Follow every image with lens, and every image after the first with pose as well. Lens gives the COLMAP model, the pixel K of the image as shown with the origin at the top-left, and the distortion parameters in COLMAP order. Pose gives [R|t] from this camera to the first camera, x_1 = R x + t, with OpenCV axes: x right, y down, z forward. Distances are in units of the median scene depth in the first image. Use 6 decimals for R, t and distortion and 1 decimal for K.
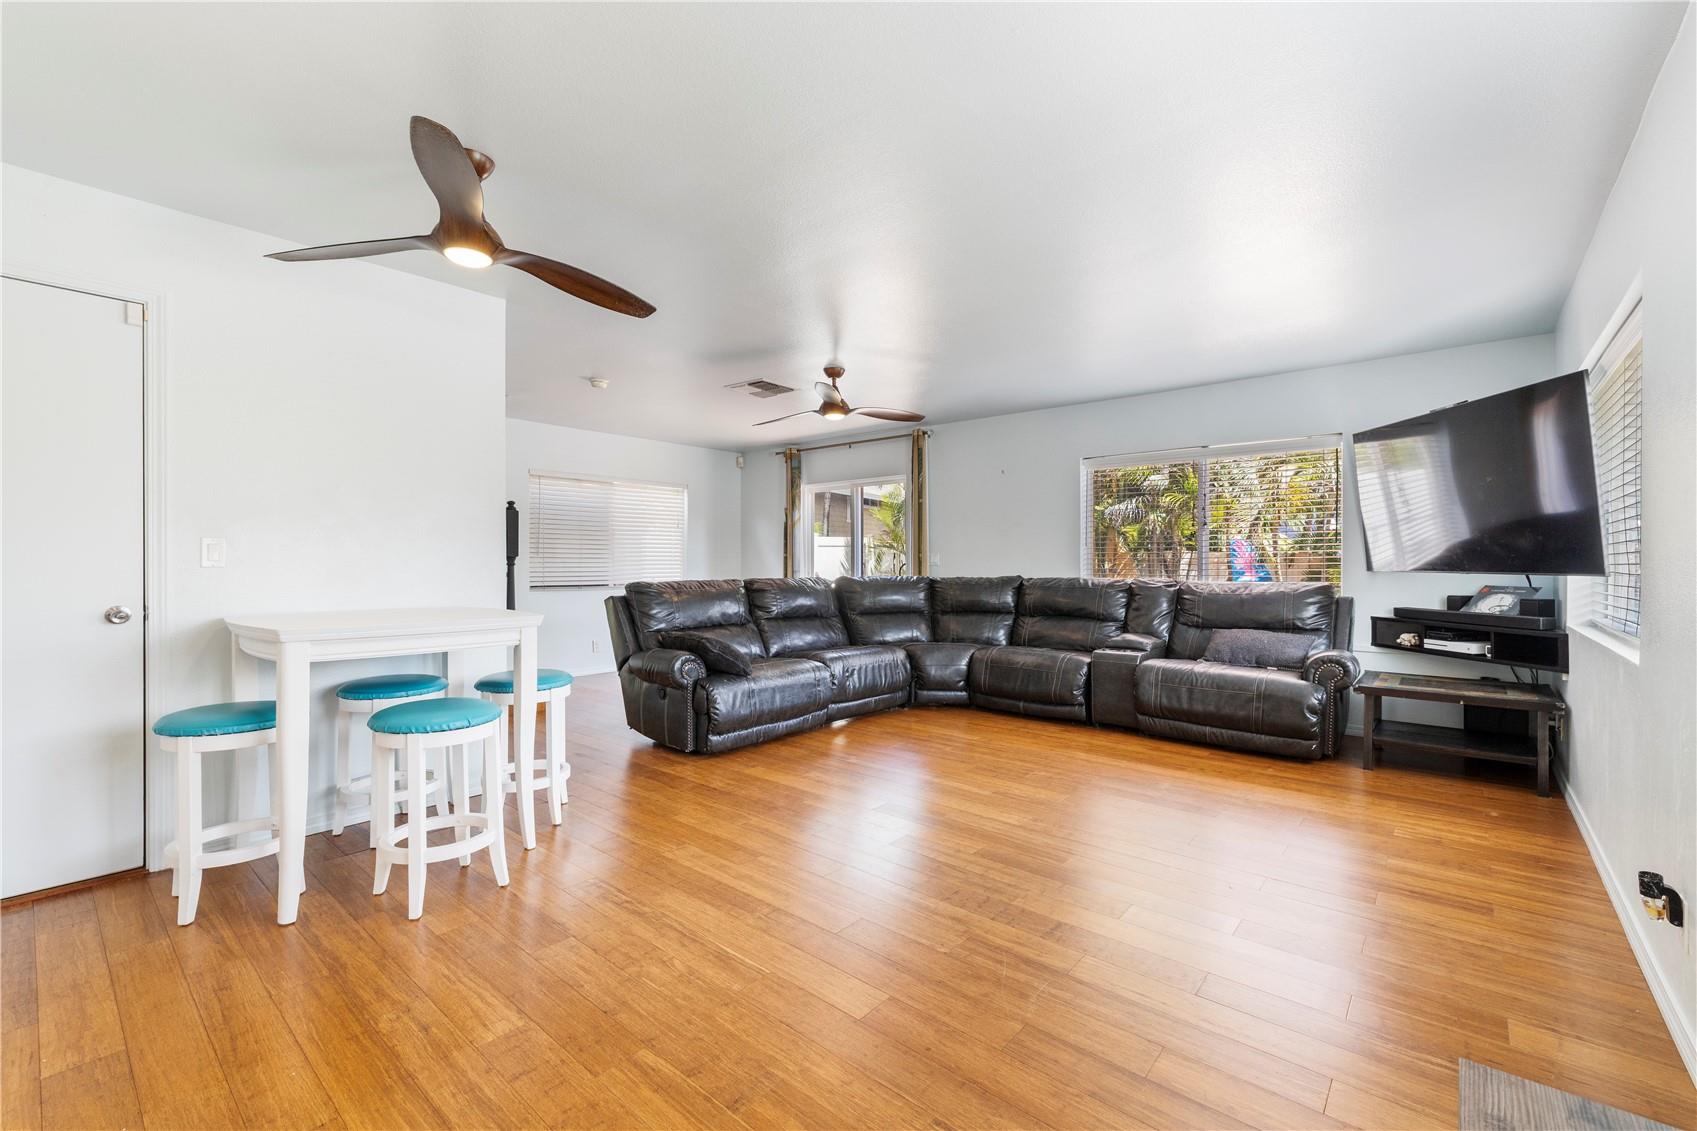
lens RADIAL K [[735.3, 0, 848.1], [0, 735.3, 563.2], [0, 0, 1]] dist [0.002979, 0.000804]
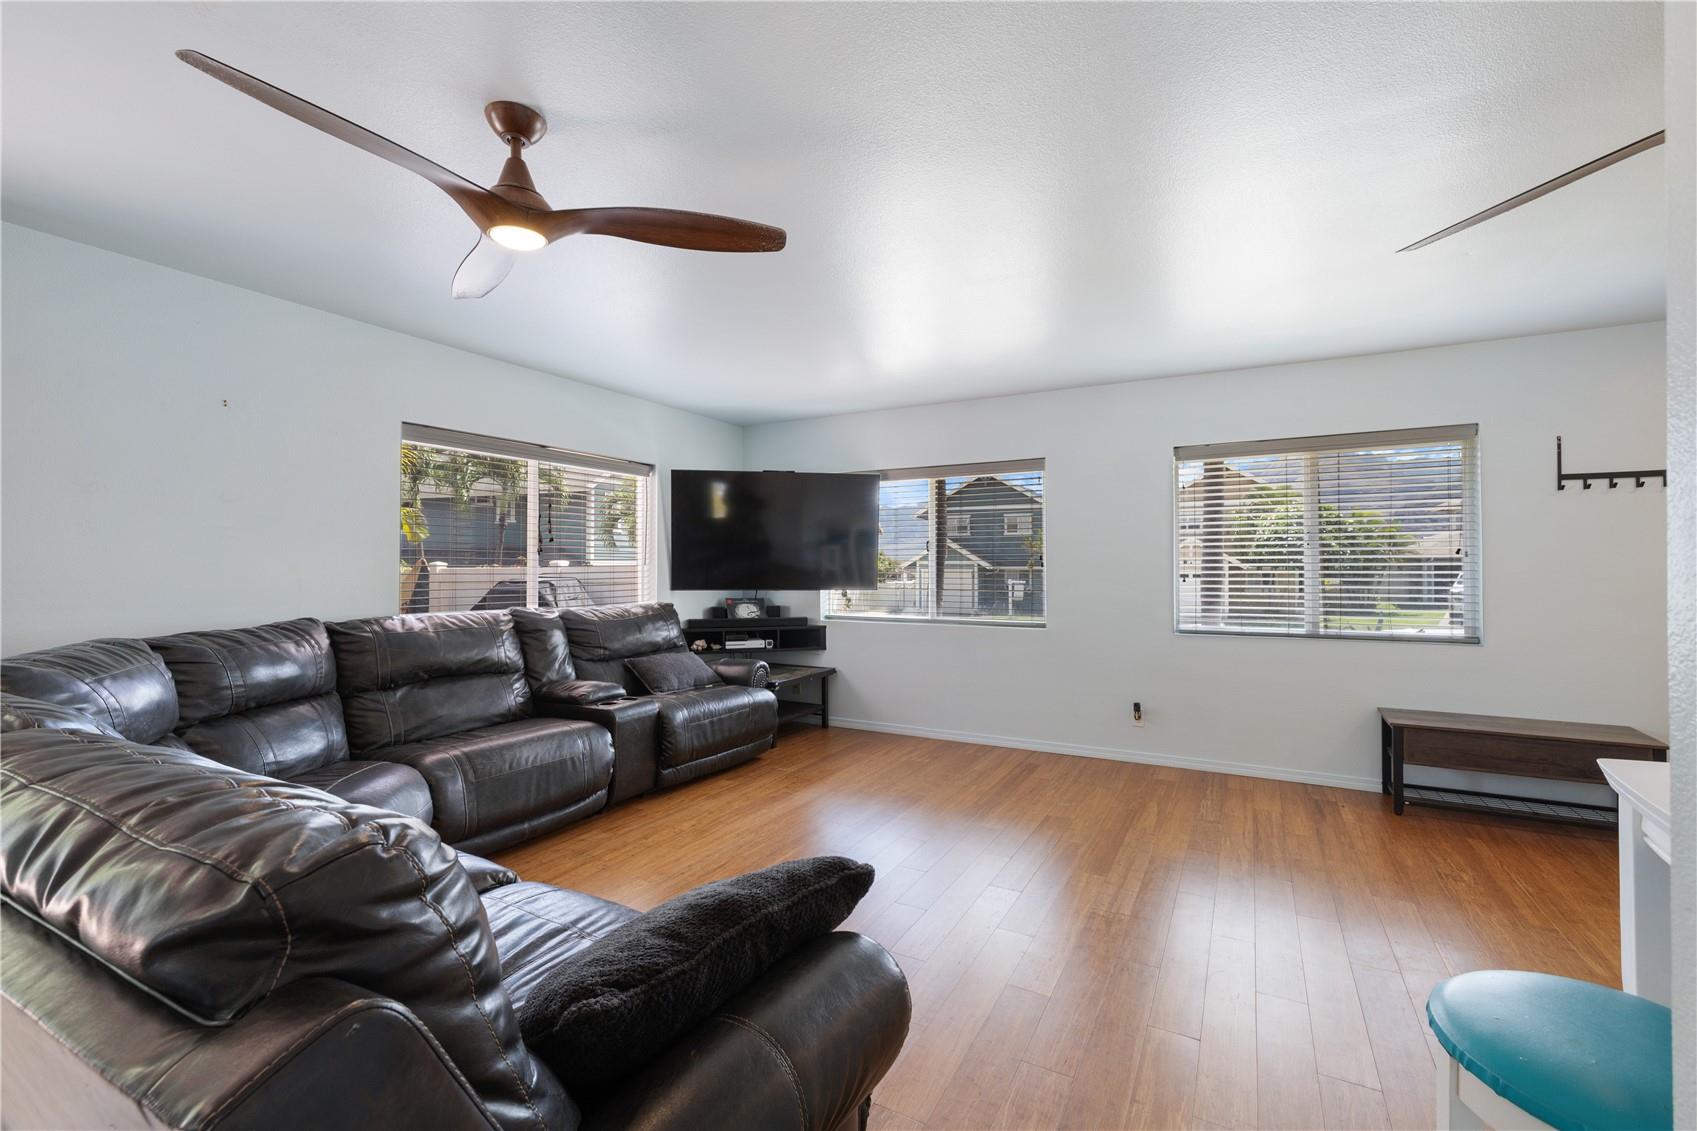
lens RADIAL K [[735.3, 0, 849.4], [0, 735.3, 565.4], [0, 0, 1]] dist [0.002979, 0.000804]
pose [[-0.224999, 0.005905, 0.974341, -0.523833], [0.007361, 0.999963, -0.004361, -0.023909], [-0.974331, 0.006191, -0.225034, 1.101202]]
